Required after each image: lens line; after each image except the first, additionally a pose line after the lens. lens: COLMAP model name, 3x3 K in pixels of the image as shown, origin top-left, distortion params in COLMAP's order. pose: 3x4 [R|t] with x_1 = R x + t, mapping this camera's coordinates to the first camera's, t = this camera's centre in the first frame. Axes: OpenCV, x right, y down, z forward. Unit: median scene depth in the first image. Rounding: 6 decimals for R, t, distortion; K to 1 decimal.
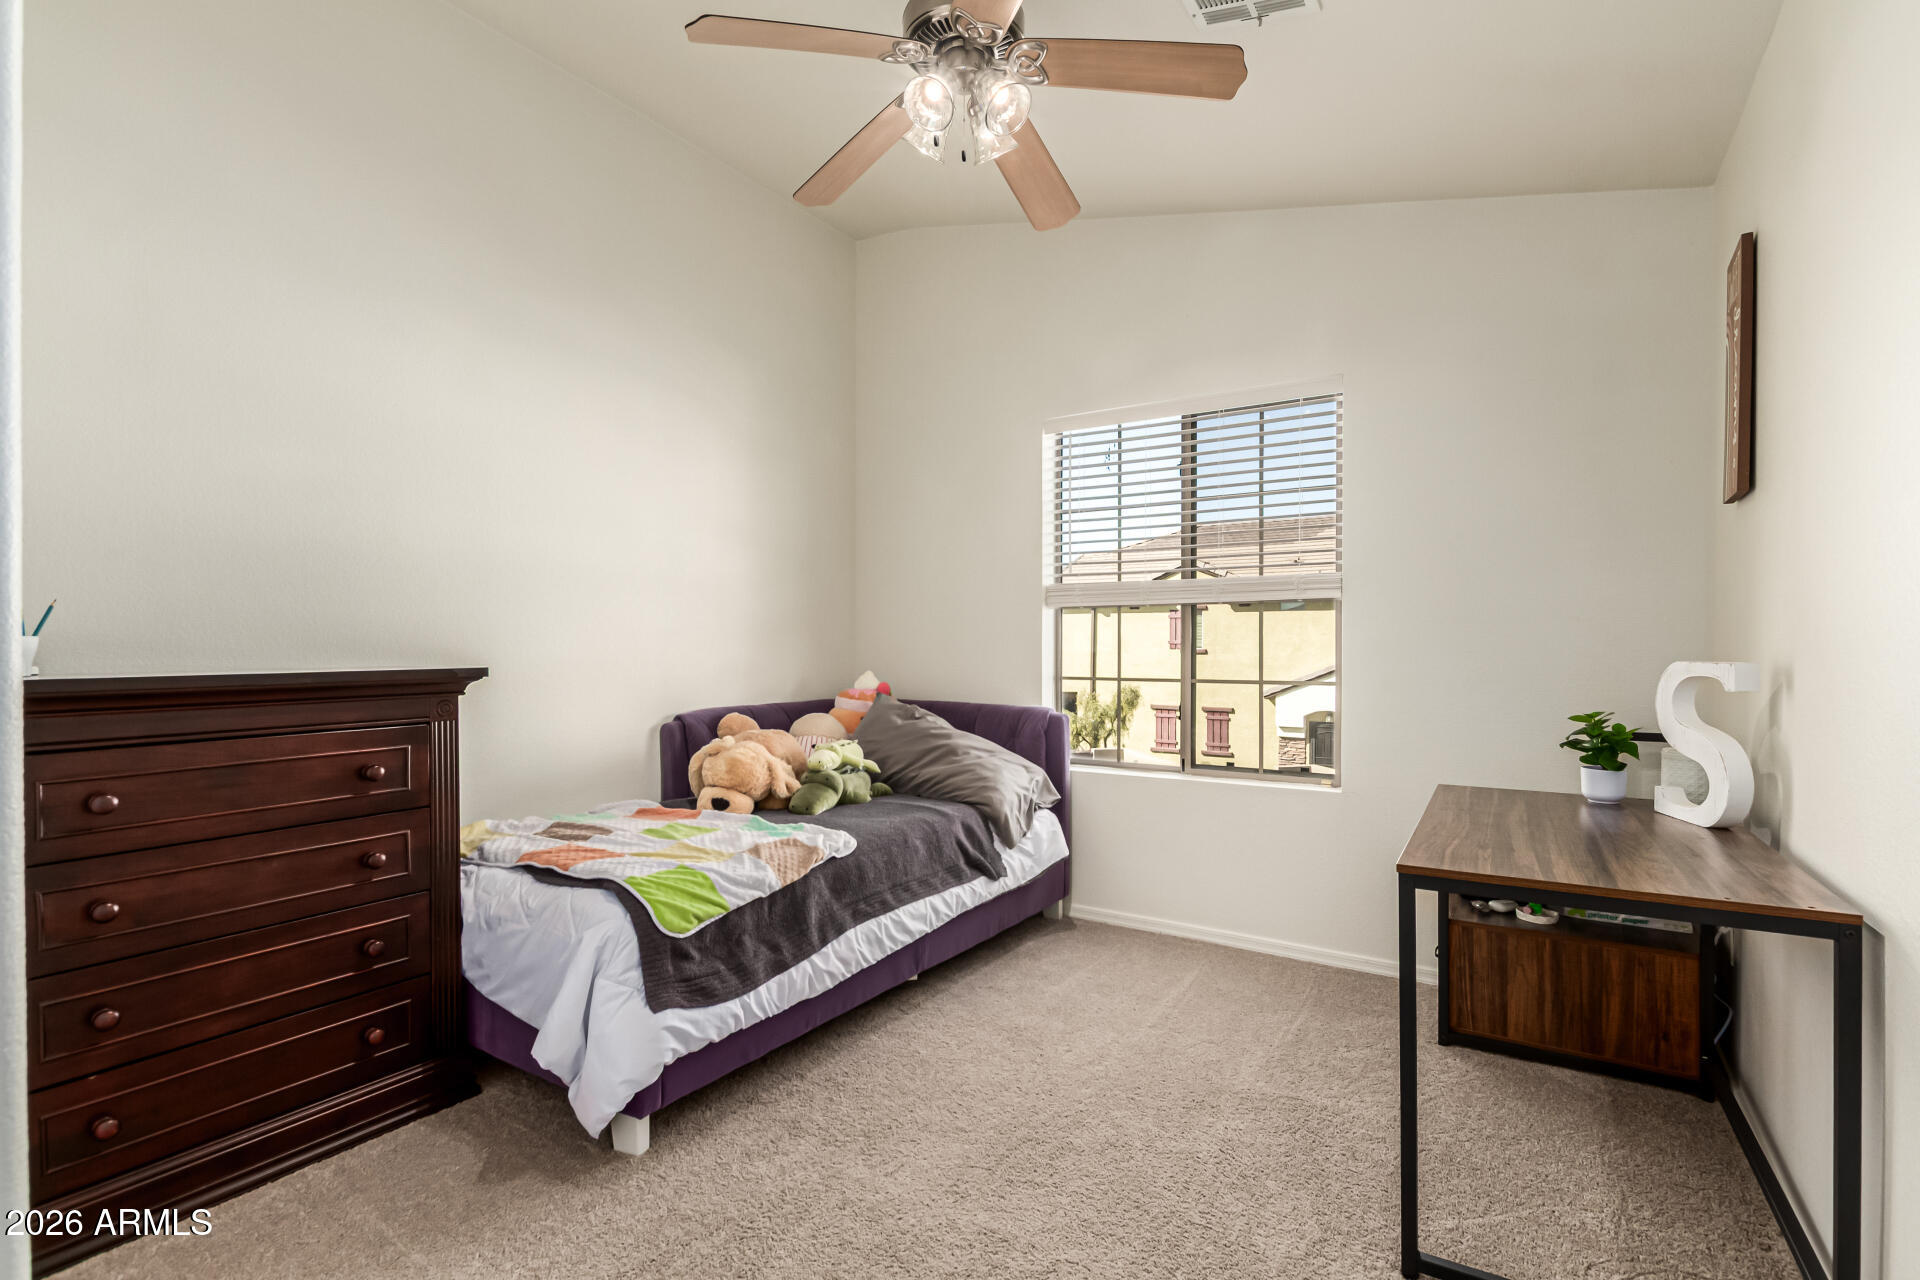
lens RADIAL K [[915.6, 0, 957.0], [0, 915.6, 648.4], [0, 0, 1]] dist [0.004806, 0.000593]
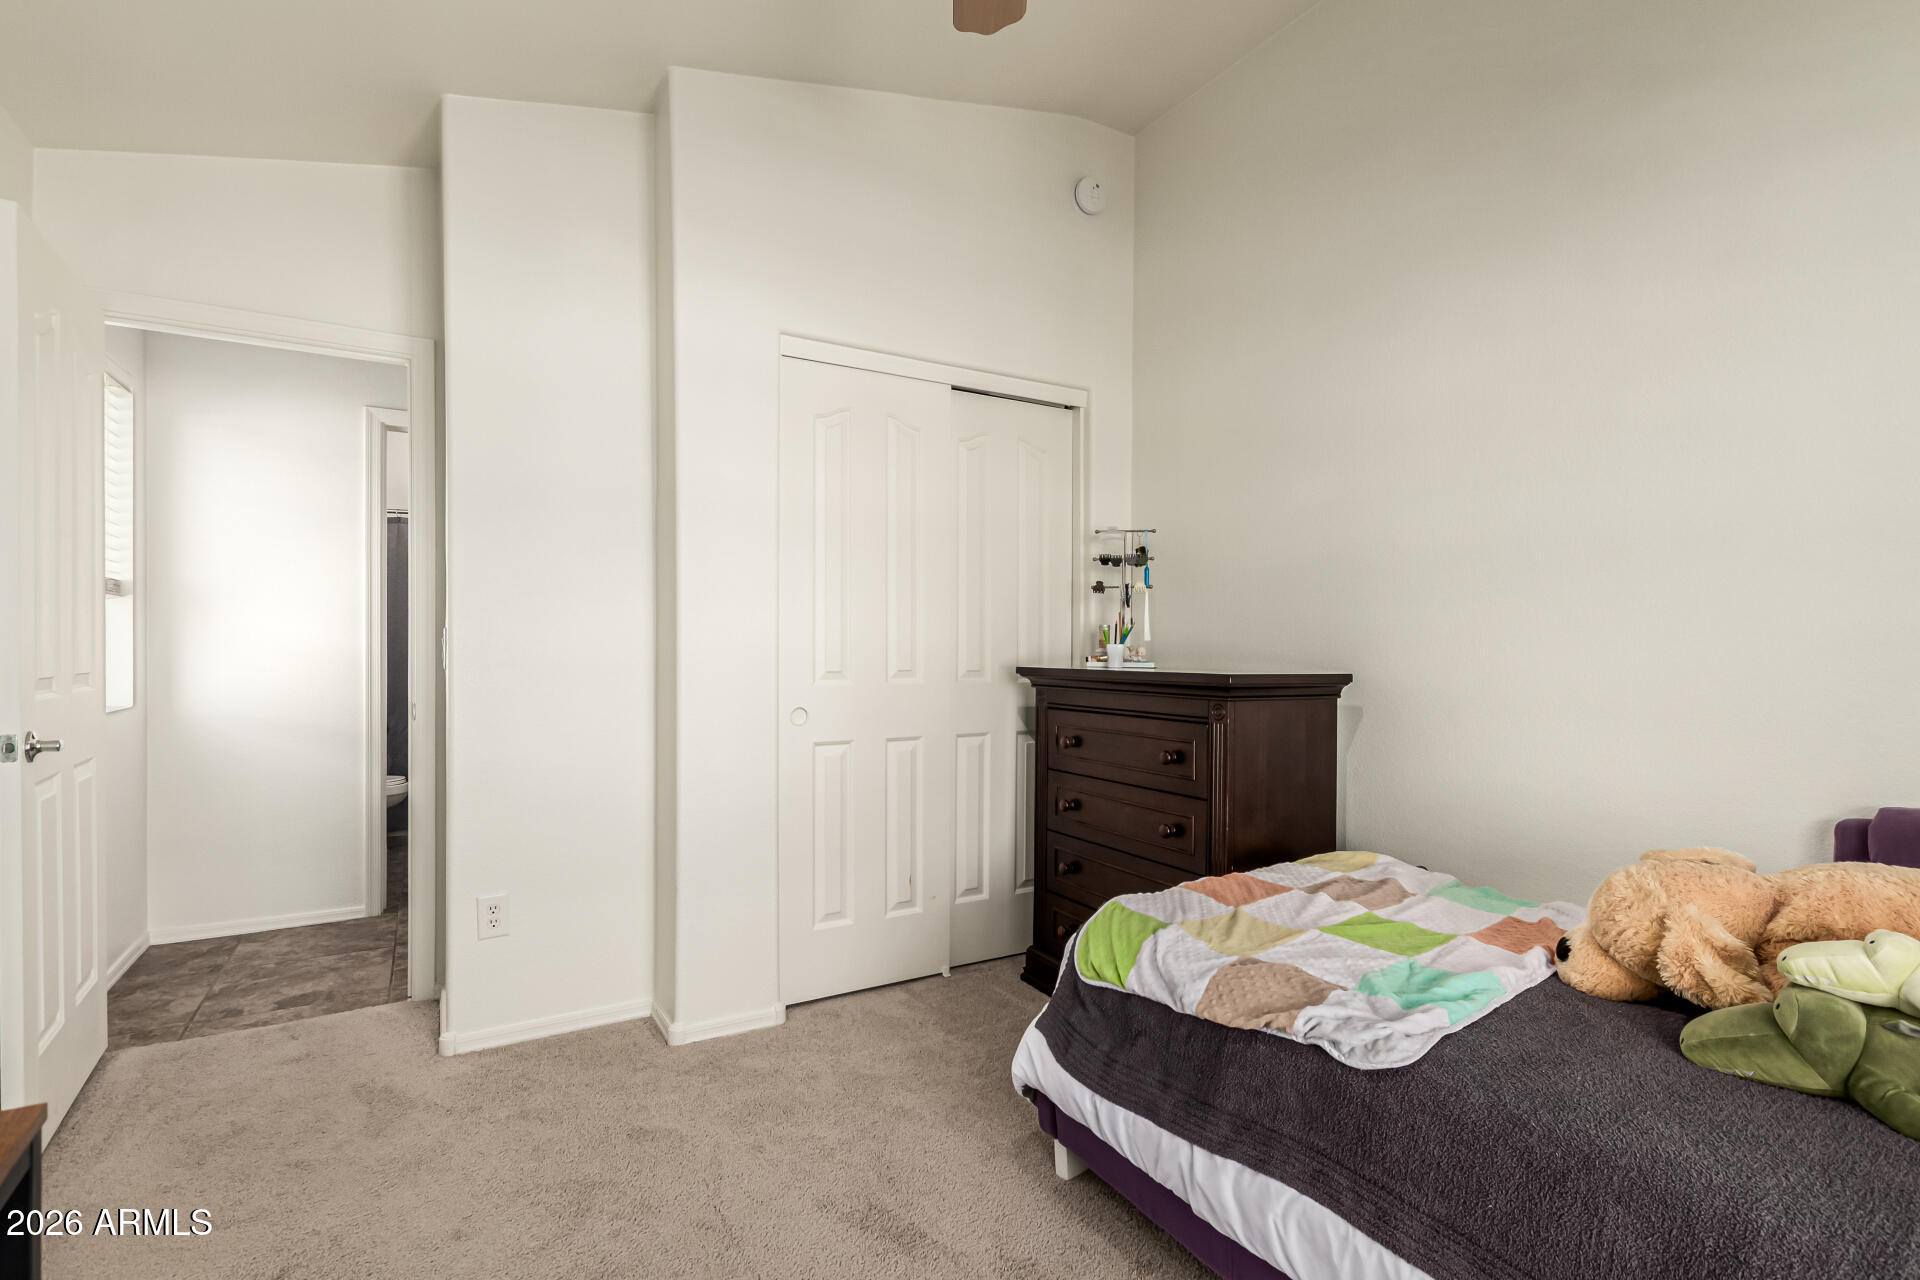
lens RADIAL K [[915.6, 0, 957.0], [0, 915.6, 648.4], [0, 0, 1]] dist [0.004806, 0.000593]
pose [[-0.470919, 0.000144, -0.882176, 0.468691], [-0.003853, 0.999990, 0.002221, -0.004382], [0.882168, 0.004445, -0.470914, 1.145424]]
